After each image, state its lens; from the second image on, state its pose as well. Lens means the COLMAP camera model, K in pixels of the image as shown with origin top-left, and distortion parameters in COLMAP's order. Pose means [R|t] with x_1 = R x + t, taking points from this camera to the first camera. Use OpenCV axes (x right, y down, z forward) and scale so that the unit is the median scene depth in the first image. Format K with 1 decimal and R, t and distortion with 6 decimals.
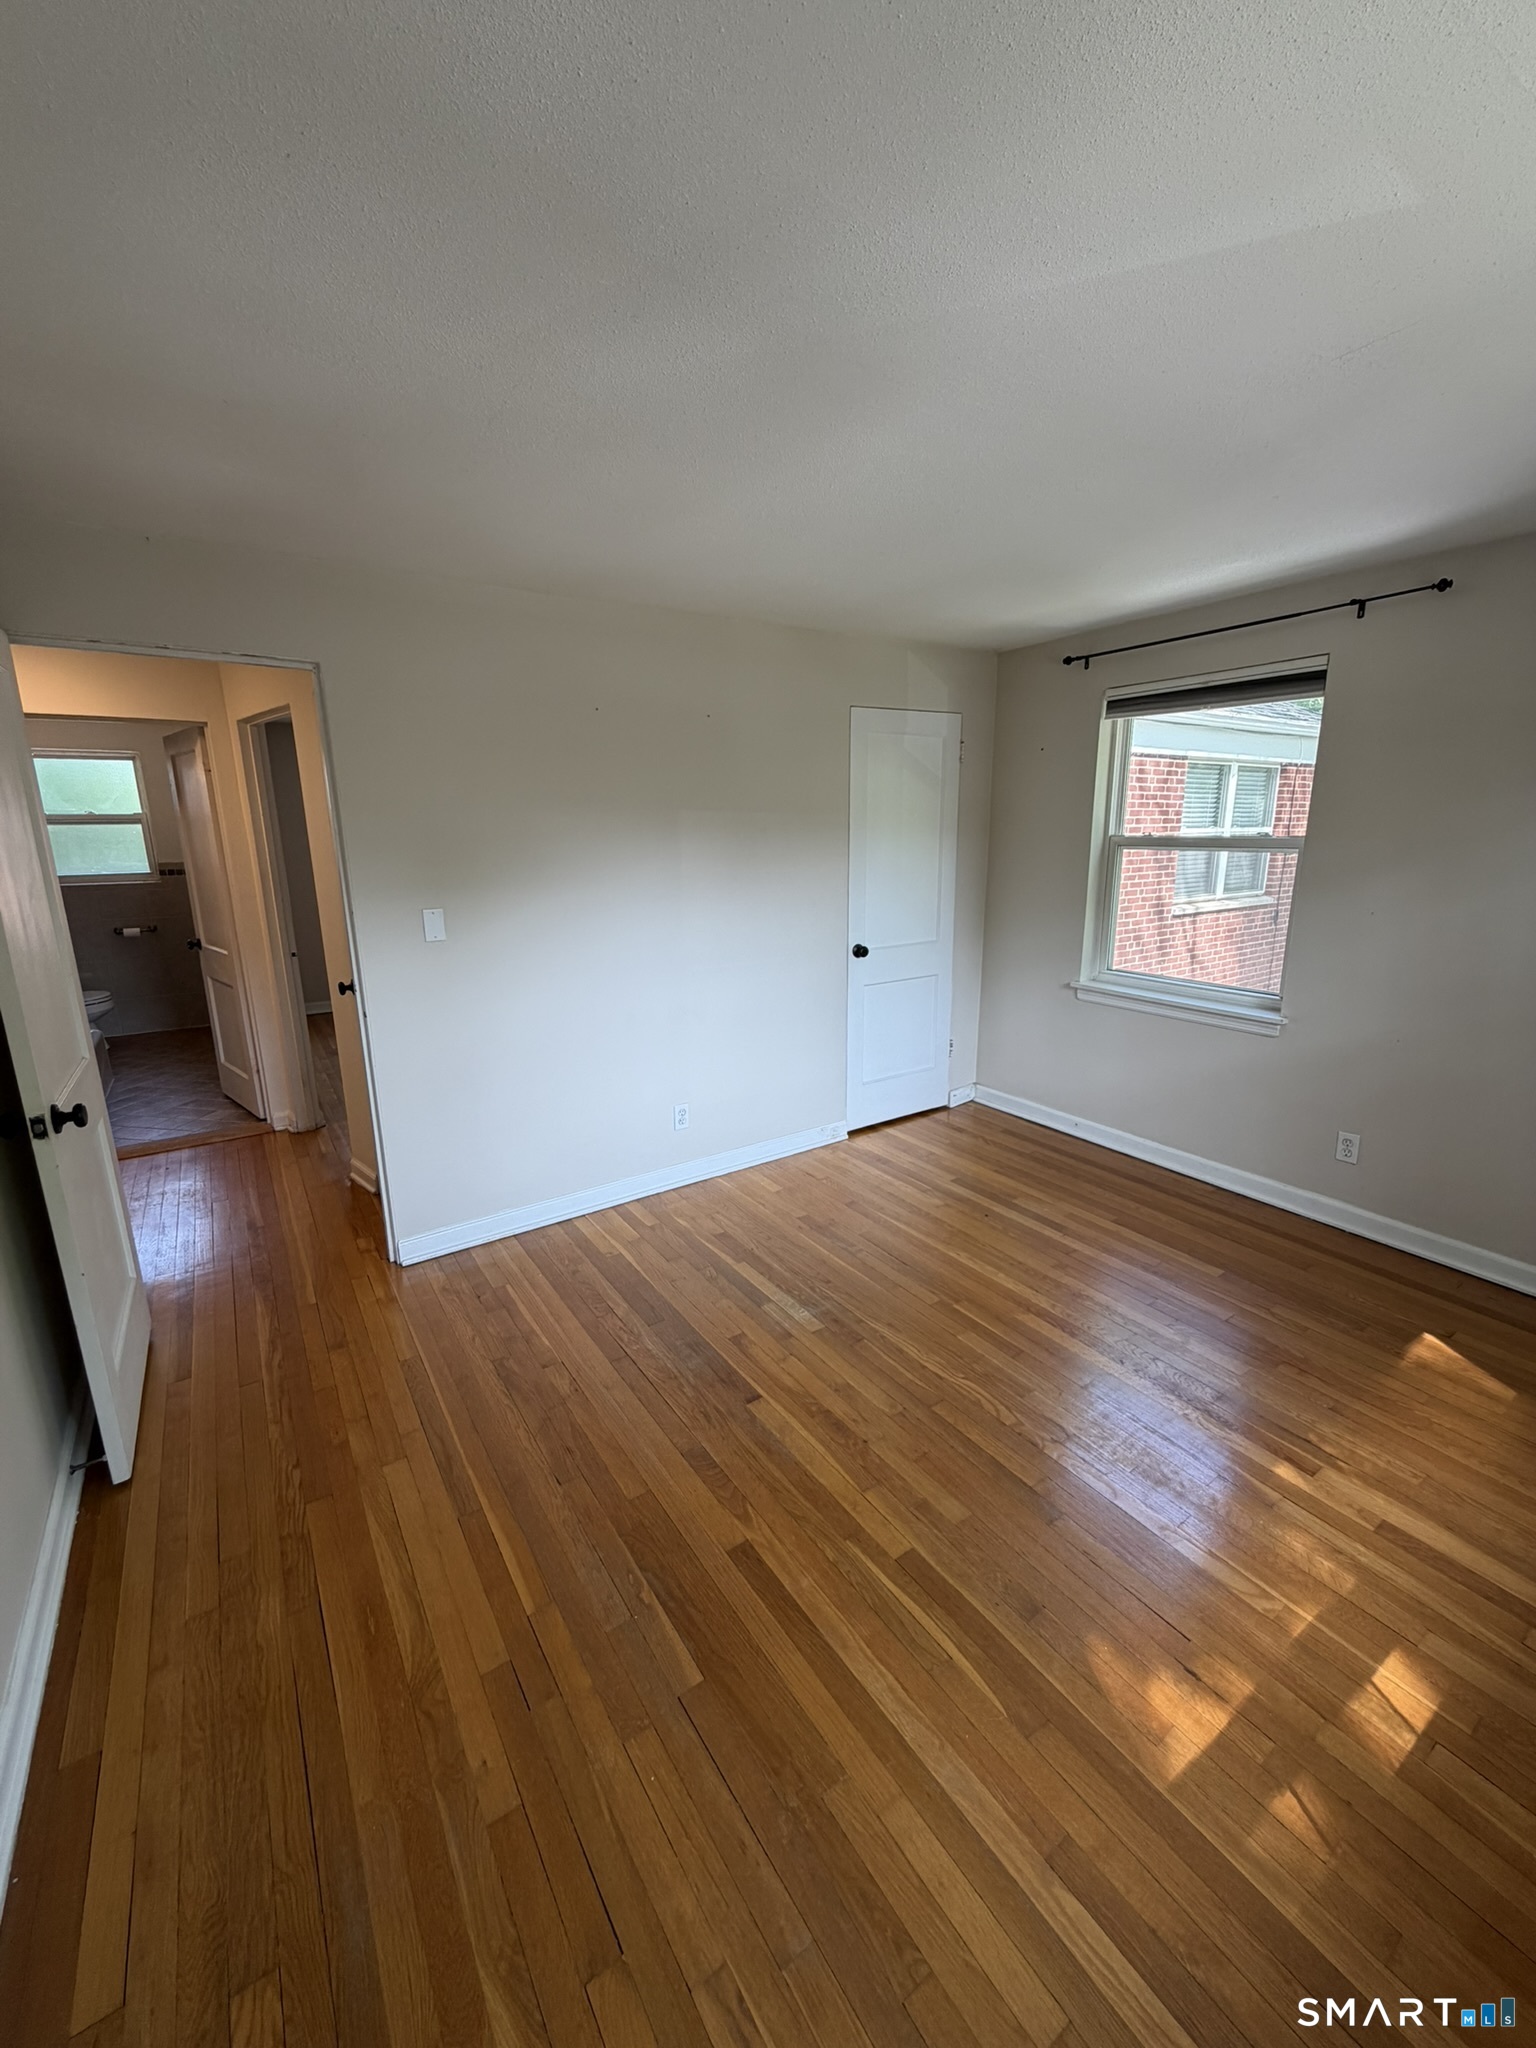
lens RADIAL K [[817.0, 0, 775.1], [0, 817.0, 1018.3], [0, 0, 1]] dist [0.000948, 0.000643]
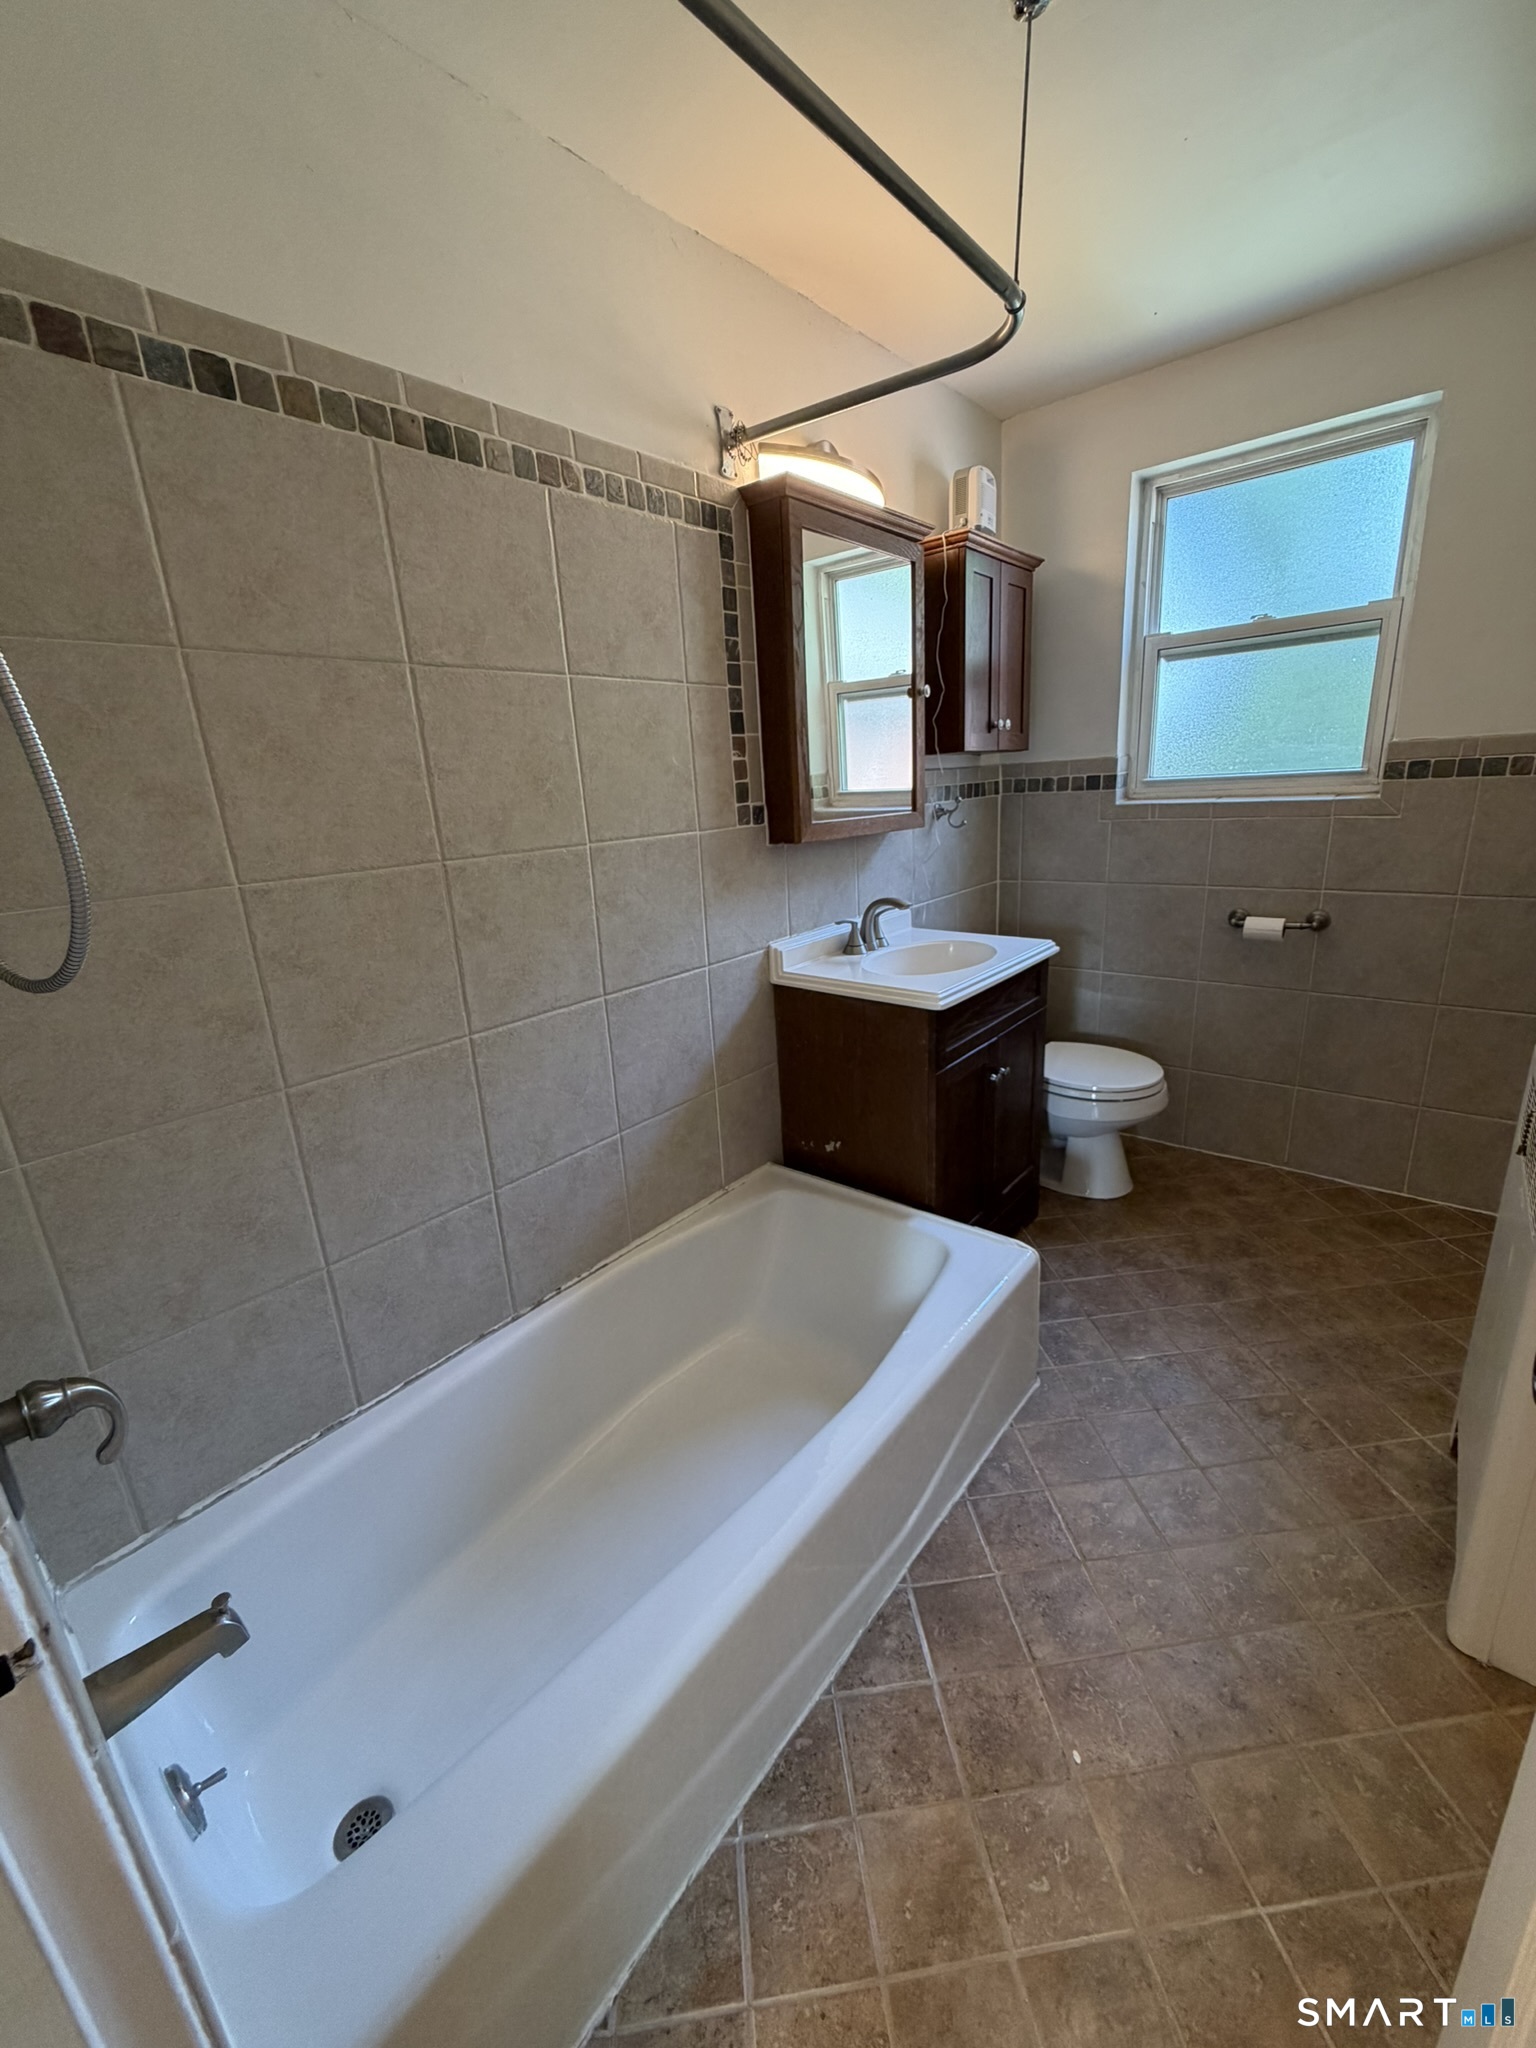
lens RADIAL K [[817.0, 0, 767.8], [0, 817.0, 1020.1], [0, 0, 1]] dist [0.000948, 0.000643]
pose [[0.297273, 0.252054, -0.920922, -0.483541], [-0.171818, 0.962902, 0.208081, -0.101917], [0.939206, 0.096374, 0.329552, 0.648950]]
